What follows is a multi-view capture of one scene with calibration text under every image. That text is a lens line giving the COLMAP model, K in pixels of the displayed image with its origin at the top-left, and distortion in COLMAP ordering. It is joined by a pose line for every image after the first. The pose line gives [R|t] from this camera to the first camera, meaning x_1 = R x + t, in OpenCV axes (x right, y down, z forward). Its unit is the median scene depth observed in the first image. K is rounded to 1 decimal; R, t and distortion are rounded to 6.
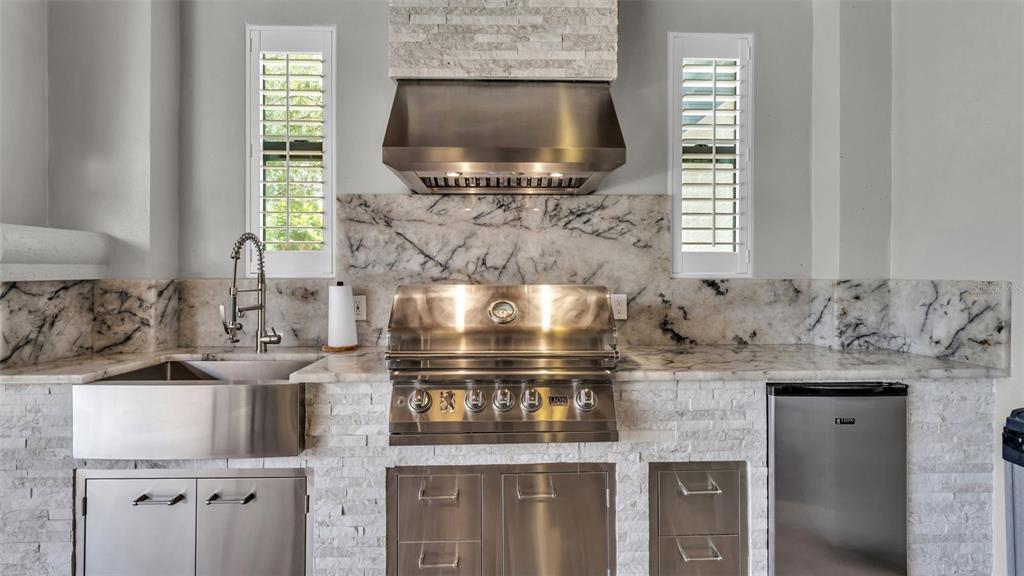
lens RADIAL K [[410.9, 0, 511.7], [0, 410.9, 283.7], [0, 0, 1]] dist [0.000128, 0.000126]
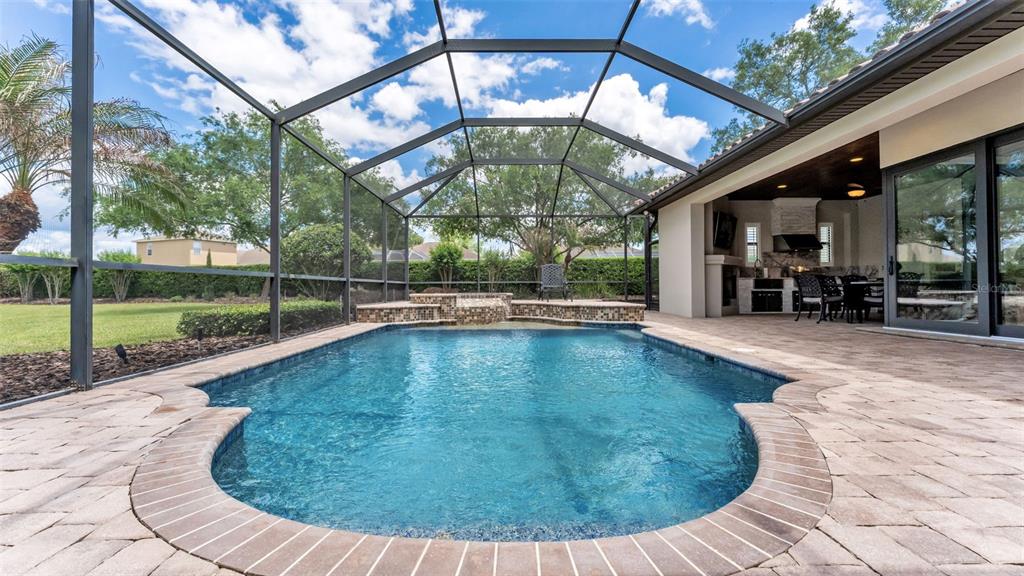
lens RADIAL K [[410.9, 0, 511.7], [0, 410.9, 283.7], [0, 0, 1]] dist [0.000128, 0.000126]
pose [[0.999947, -0.009307, 0.004501, -3.850113], [0.009350, 0.999909, -0.009718, 0.236795], [-0.004410, 0.009760, 0.999943, -4.581884]]
